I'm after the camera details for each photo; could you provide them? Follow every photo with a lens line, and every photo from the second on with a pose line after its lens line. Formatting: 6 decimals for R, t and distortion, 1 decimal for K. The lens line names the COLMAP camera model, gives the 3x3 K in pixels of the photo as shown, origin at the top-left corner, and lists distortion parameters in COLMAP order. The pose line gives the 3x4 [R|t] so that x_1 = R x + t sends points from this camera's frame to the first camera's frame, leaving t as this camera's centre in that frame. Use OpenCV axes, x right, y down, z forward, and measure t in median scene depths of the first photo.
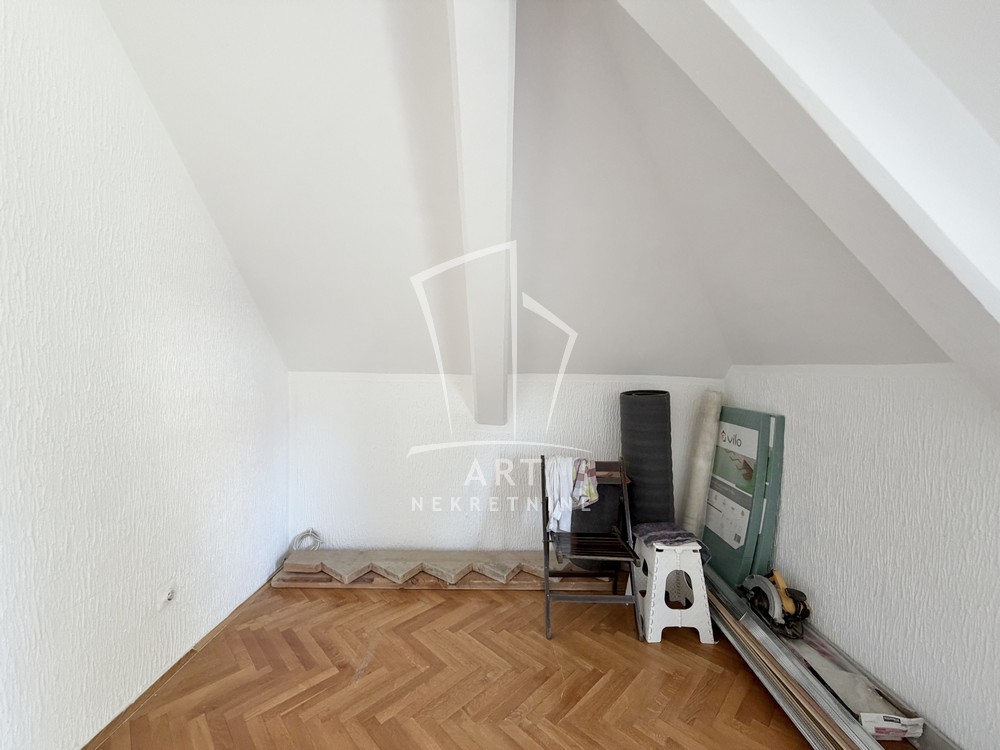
lens RADIAL K [[397.4, 0, 495.9], [0, 397.4, 377.0], [0, 0, 1]] dist [-0.001597, -0.000094]
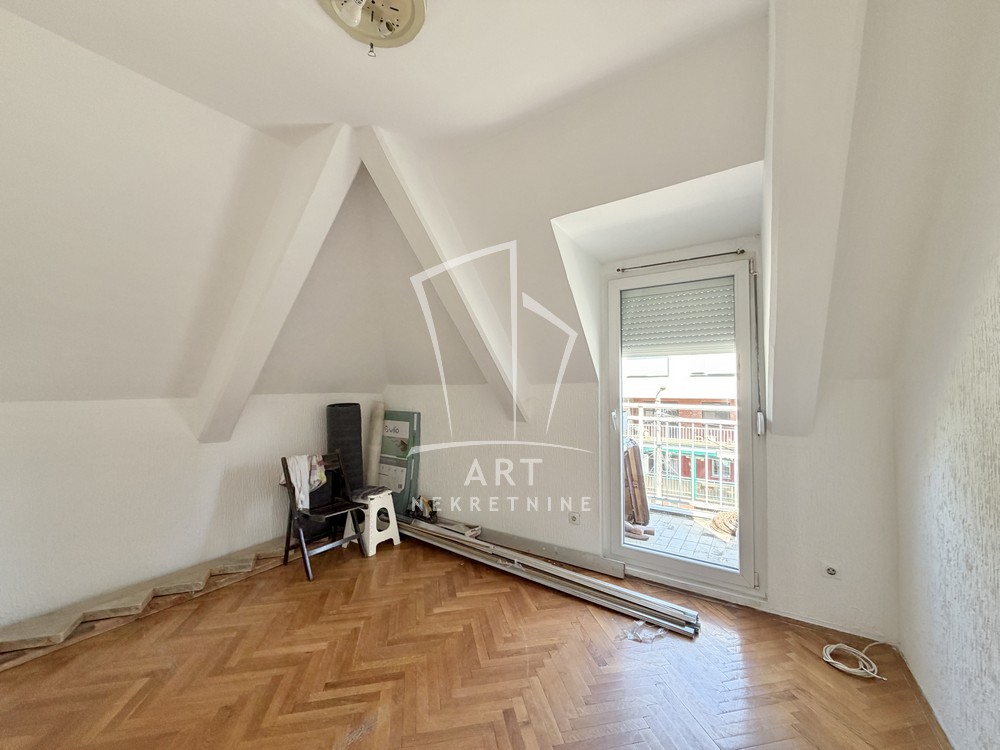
lens RADIAL K [[397.4, 0, 495.9], [0, 397.4, 377.0], [0, 0, 1]] dist [-0.001597, -0.000094]
pose [[0.552032, 0.001984, 0.833820, -0.598598], [0.029870, 0.999308, -0.022154, -0.015455], [-0.833288, 0.037136, 0.551591, -0.312238]]
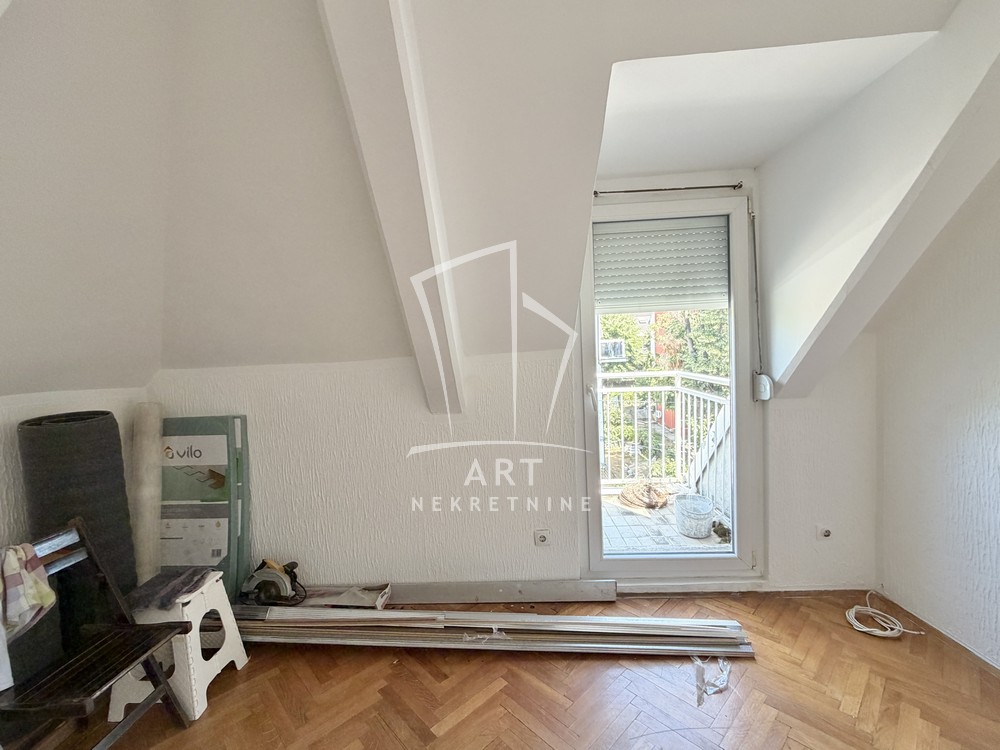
lens RADIAL K [[429.0, 0, 495.2], [0, 429.0, 377.6], [0, 0, 1]] dist [0.001325, -0.000045]
pose [[0.034175, -0.067506, 0.997133, -0.353439], [0.069878, 0.995436, 0.064996, -0.026717], [-0.996970, 0.067456, 0.038736, 0.277912]]
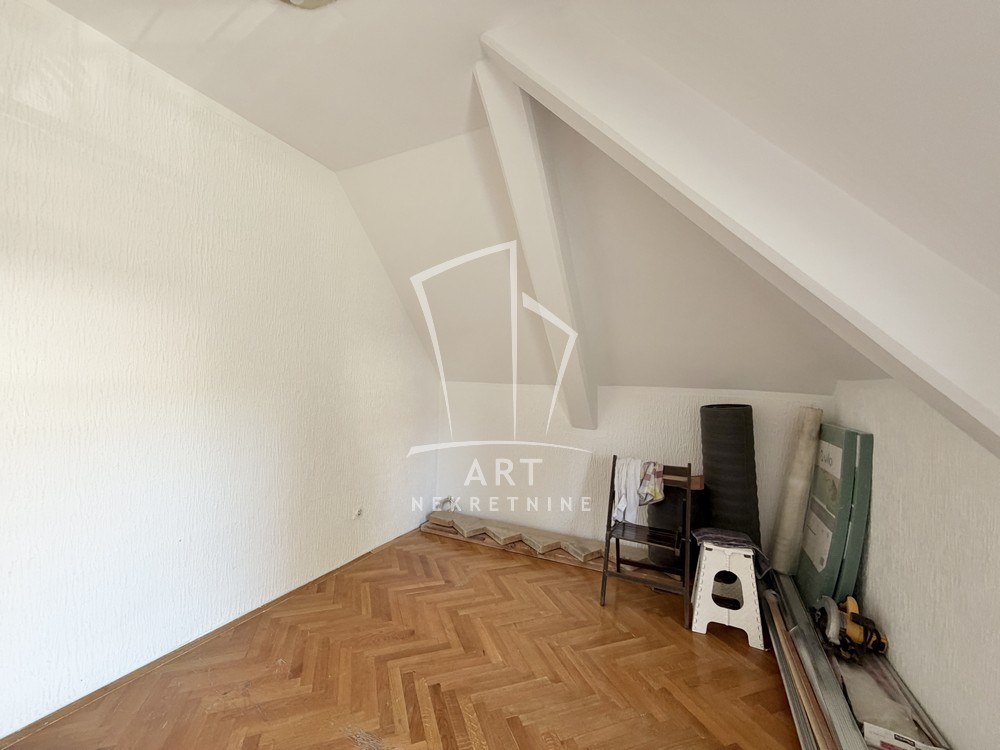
lens RADIAL K [[397.4, 0, 495.9], [0, 397.4, 377.0], [0, 0, 1]] dist [-0.001597, -0.000094]
pose [[0.903458, 0.009376, -0.428575, 0.306532], [-0.027890, 0.998928, -0.036939, 0.021055], [0.427769, 0.045326, 0.902751, -0.216731]]
